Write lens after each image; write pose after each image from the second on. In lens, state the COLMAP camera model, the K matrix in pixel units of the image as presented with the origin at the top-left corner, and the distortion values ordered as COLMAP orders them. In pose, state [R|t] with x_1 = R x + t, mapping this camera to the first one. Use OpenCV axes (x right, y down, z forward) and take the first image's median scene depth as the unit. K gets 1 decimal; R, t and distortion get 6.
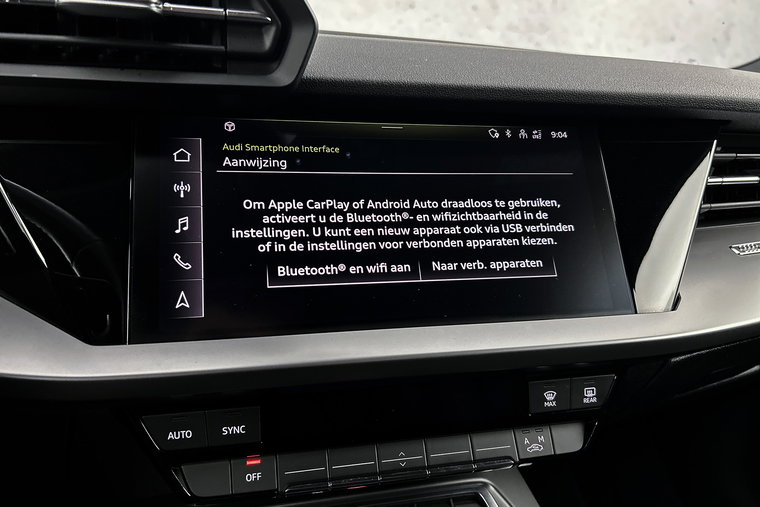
lens RADIAL K [[577.7, 0, 382.3], [0, 577.7, 260.8], [0, 0, 1]] dist [0.060707, -0.085812]
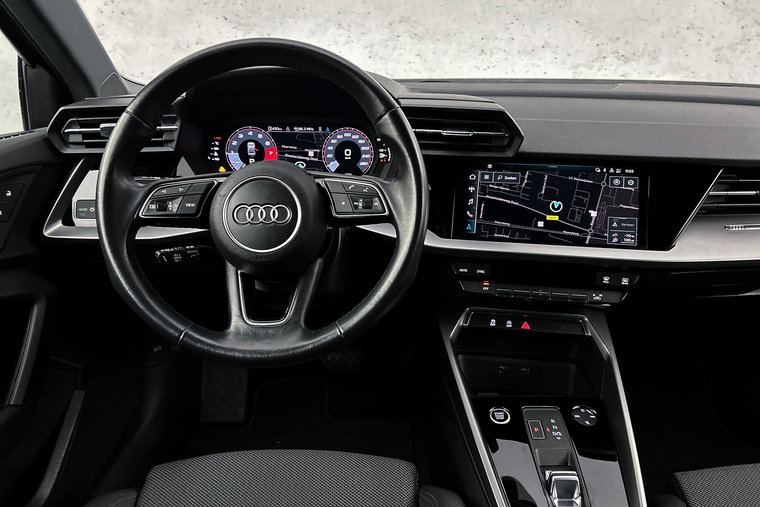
lens RADIAL K [[577.7, 0, 376.4], [0, 577.7, 258.0], [0, 0, 1]] dist [0.060707, -0.085812]
pose [[0.912478, 0.123737, -0.389966, 0.357495], [-0.070513, 0.986468, 0.148015, -0.159460], [0.403004, -0.107562, 0.908856, -1.688095]]
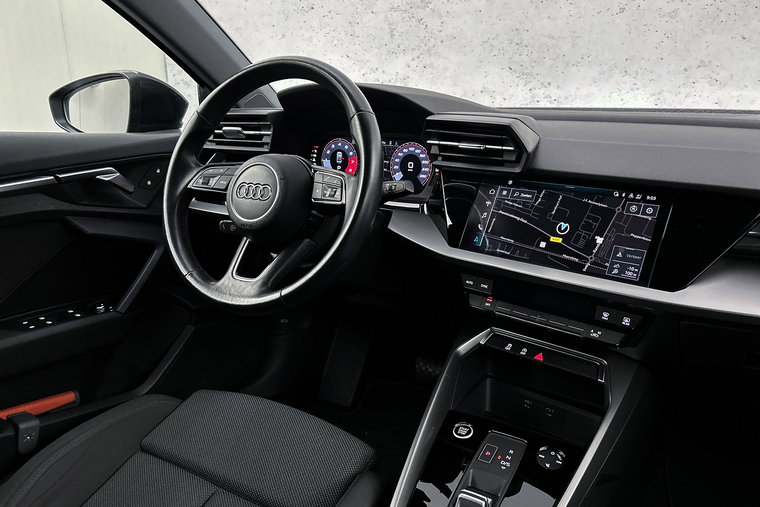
lens RADIAL K [[577.7, 0, 368.9], [0, 577.7, 255.6], [0, 0, 1]] dist [0.060707, -0.085812]
pose [[0.557048, 0.200645, -0.805878, 1.555987], [-0.170516, 0.977334, 0.125467, -0.115368], [0.812786, 0.067524, 0.578636, -1.053748]]
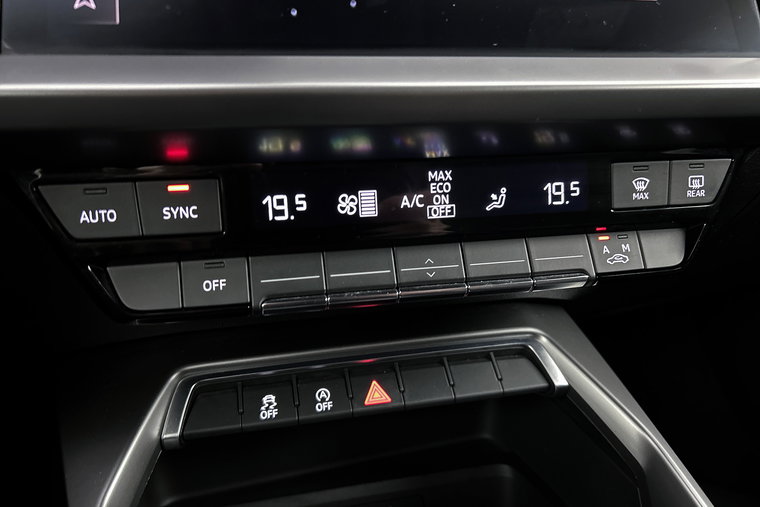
lens RADIAL K [[577.7, 0, 380.1], [0, 577.7, 249.7], [0, 0, 1]] dist [0.060707, -0.085812]
pose [[0.999441, -0.018933, -0.027572, -0.005760], [0.020980, 0.996891, 0.075946, 0.254335], [0.026048, -0.076482, 0.996731, 0.294466]]
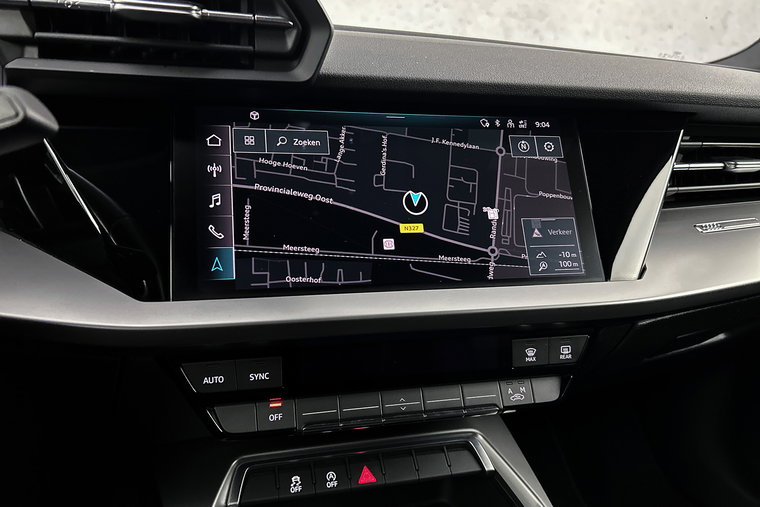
lens RADIAL K [[577.7, 0, 385.7], [0, 577.7, 258.9], [0, 0, 1]] dist [0.060707, -0.085812]
pose [[0.999932, 0.005979, 0.010003, -0.012265], [-0.006193, 0.999751, 0.021438, 0.024423], [-0.009873, -0.021498, 0.999720, -0.146543]]
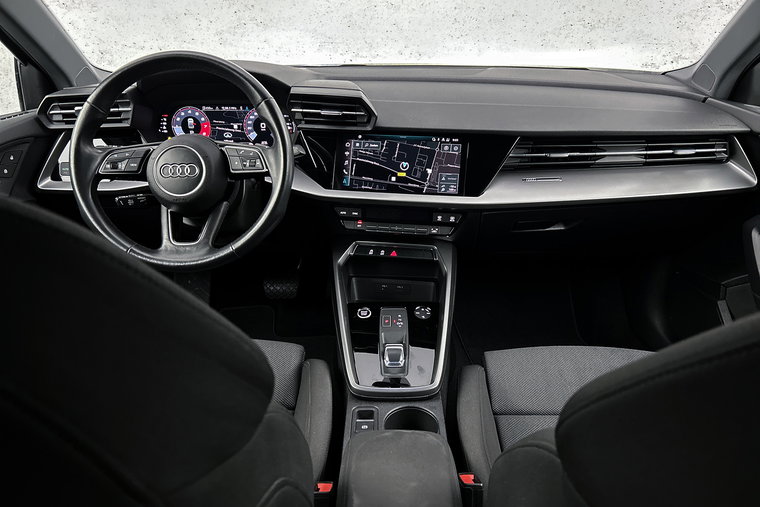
lens RADIAL K [[577.7, 0, 383.8], [0, 577.7, 263.4], [0, 0, 1]] dist [0.060707, -0.085812]
pose [[0.911600, 0.146677, -0.384019, 1.389906], [-0.065158, 0.973924, 0.217318, -0.241253], [0.405880, -0.173086, 0.897386, -2.373560]]
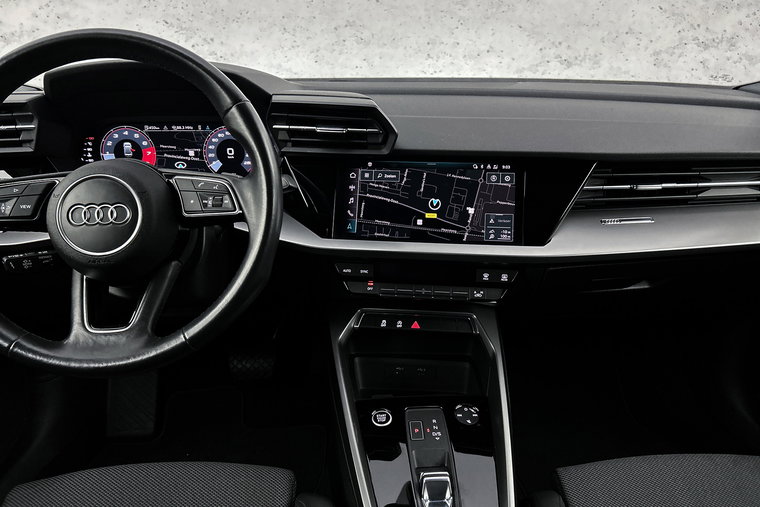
lens RADIAL K [[577.7, 0, 381.0], [0, 577.7, 262.6], [0, 0, 1]] dist [0.060707, -0.085812]
pose [[0.936595, 0.101633, -0.335352, 0.703016], [-0.056832, 0.988402, 0.140824, -0.148780], [0.345775, -0.112836, 0.931508, -1.479225]]
